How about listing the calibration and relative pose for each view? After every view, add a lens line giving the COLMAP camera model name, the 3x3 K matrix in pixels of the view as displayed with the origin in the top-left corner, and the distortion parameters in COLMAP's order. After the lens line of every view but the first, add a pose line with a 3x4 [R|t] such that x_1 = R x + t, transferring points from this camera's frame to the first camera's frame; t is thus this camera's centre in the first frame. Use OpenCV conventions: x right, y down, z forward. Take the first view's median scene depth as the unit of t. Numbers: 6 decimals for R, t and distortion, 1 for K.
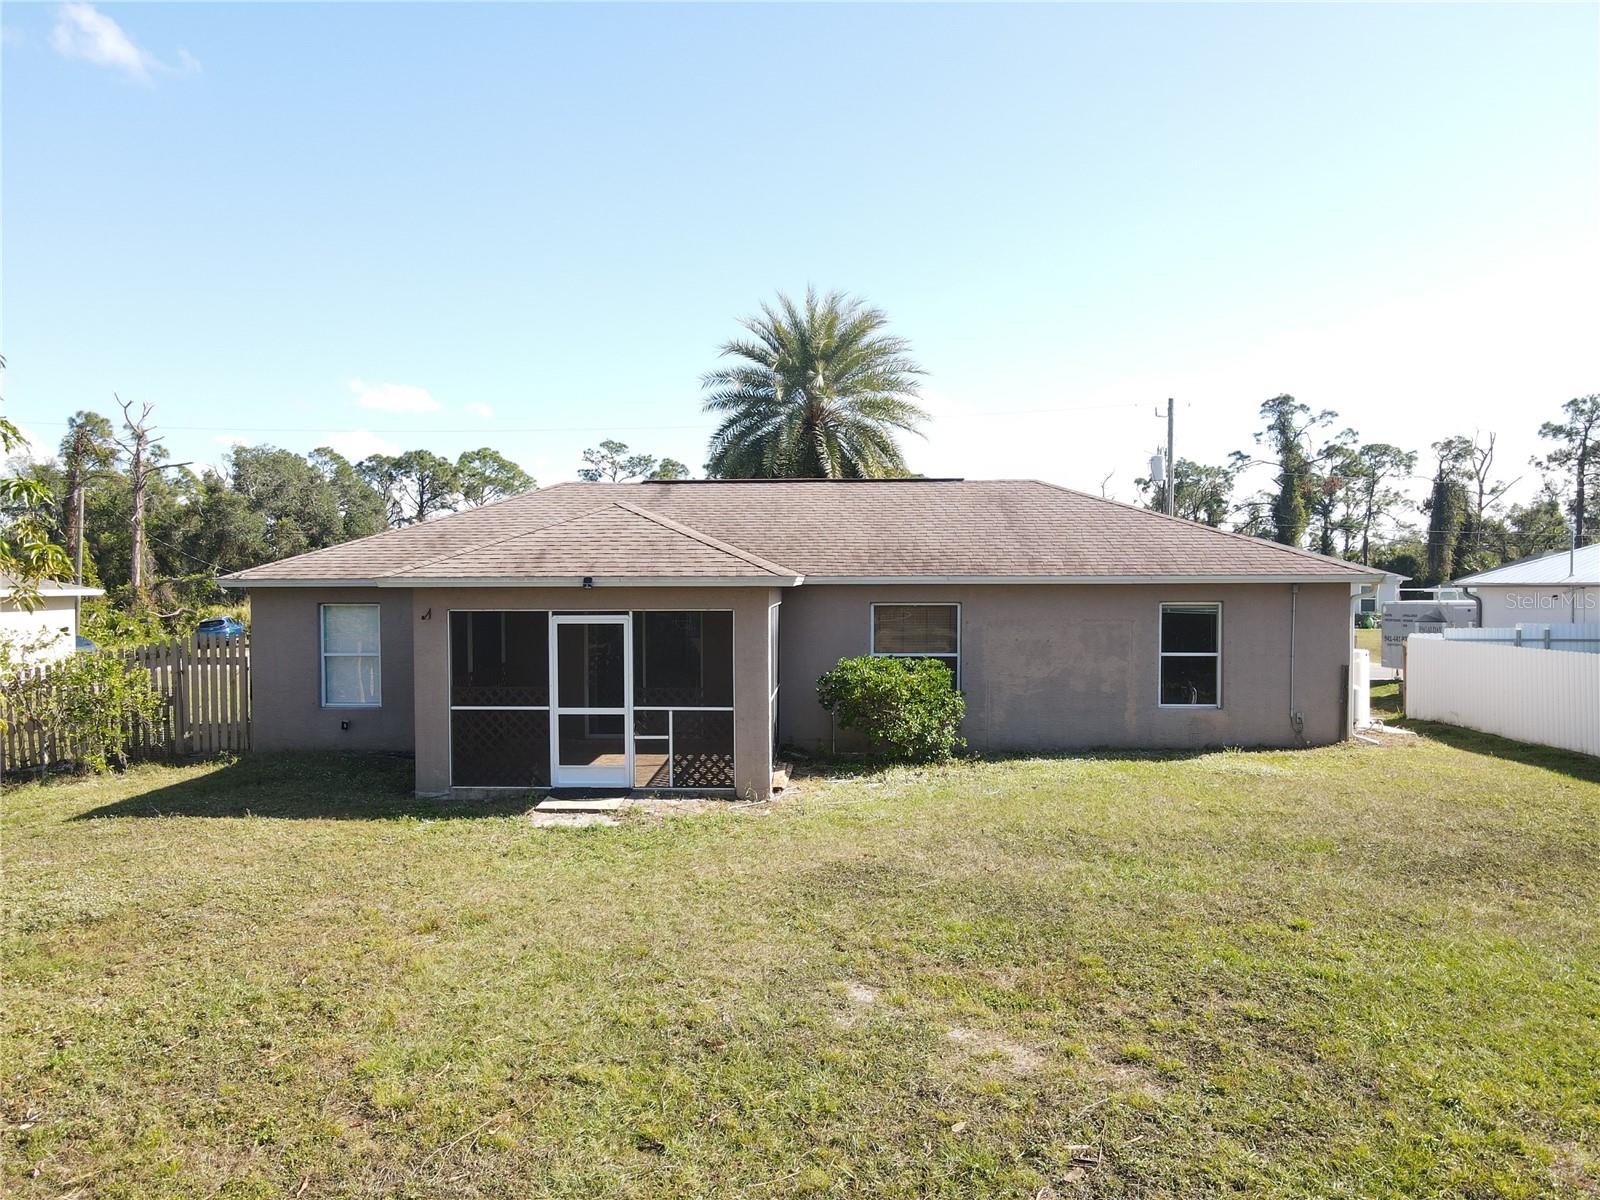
lens RADIAL K [[1160.1, 0, 800.0], [0, 1160.1, 600.0], [0, 0, 1]] dist [-0.002291, -0.000261]
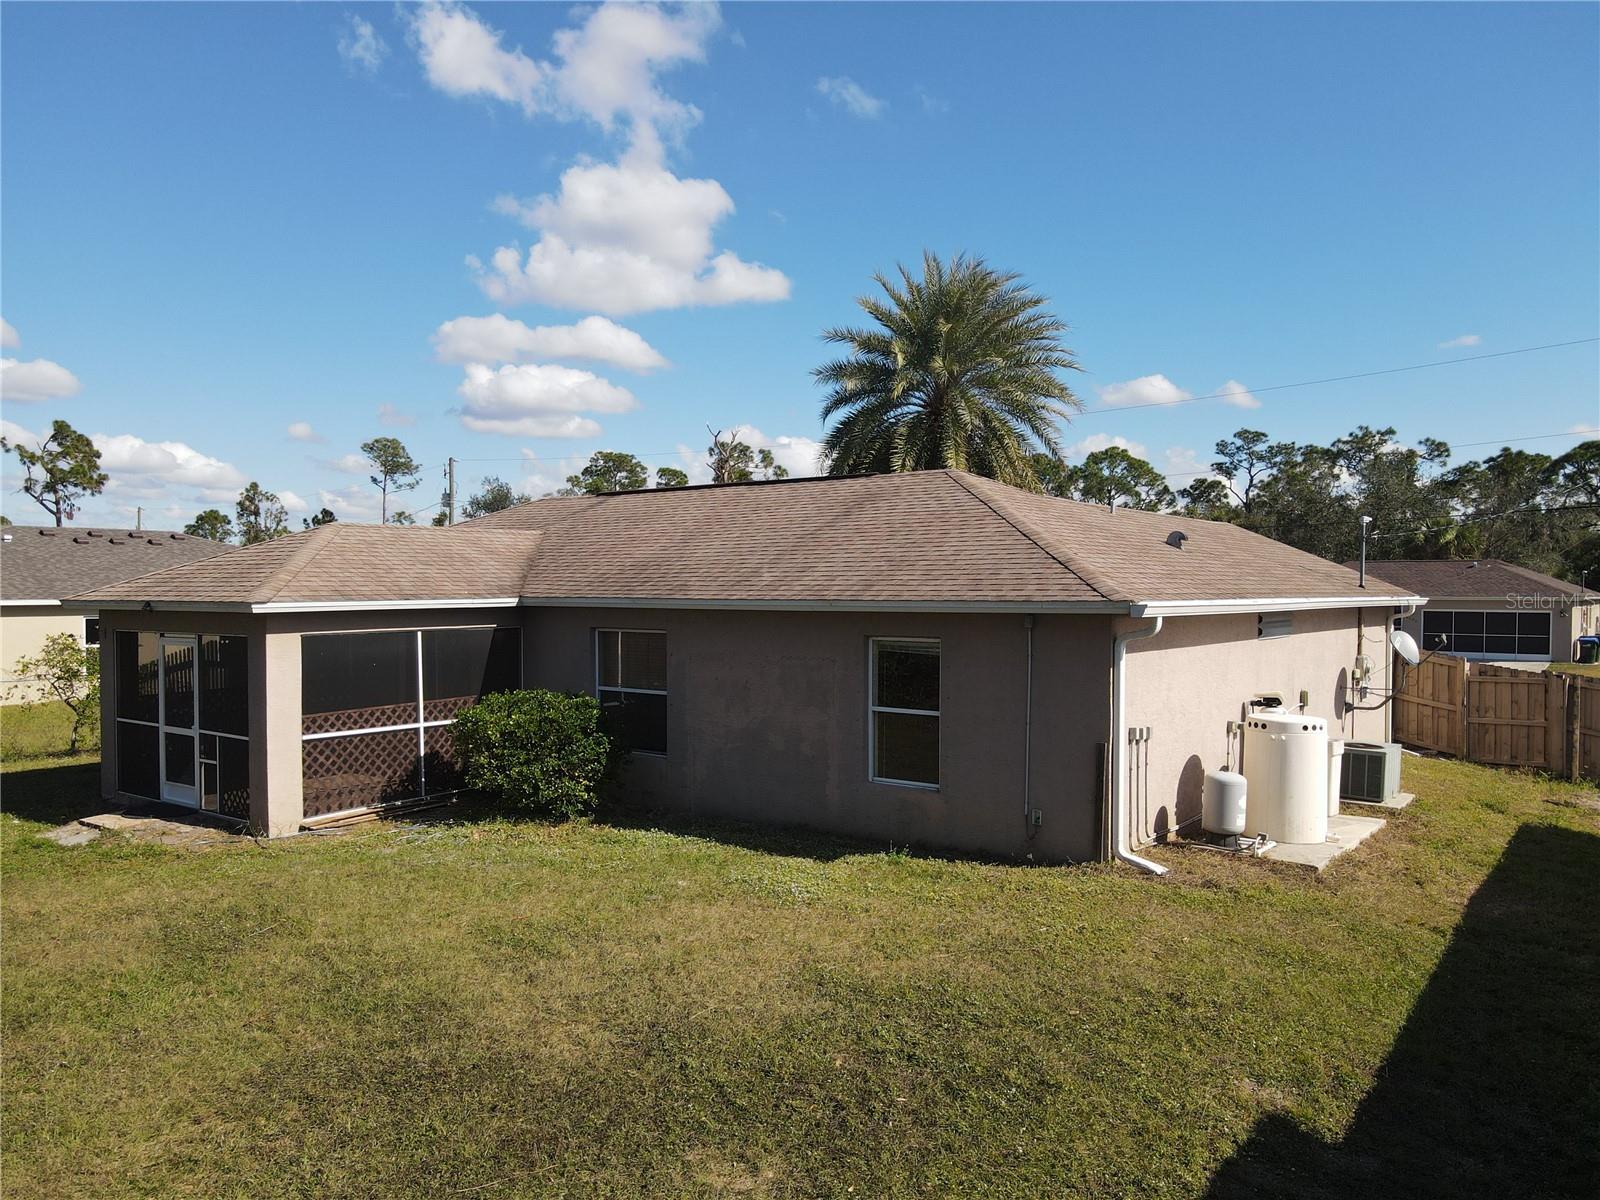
lens RADIAL K [[1160.1, 0, 800.0], [0, 1160.1, 600.0], [0, 0, 1]] dist [-0.002291, -0.000261]
pose [[0.816988, 0.009252, -0.576581, 0.689623], [-0.008828, 0.999955, 0.003537, -0.022838], [0.576587, 0.002200, 0.817032, 0.381663]]
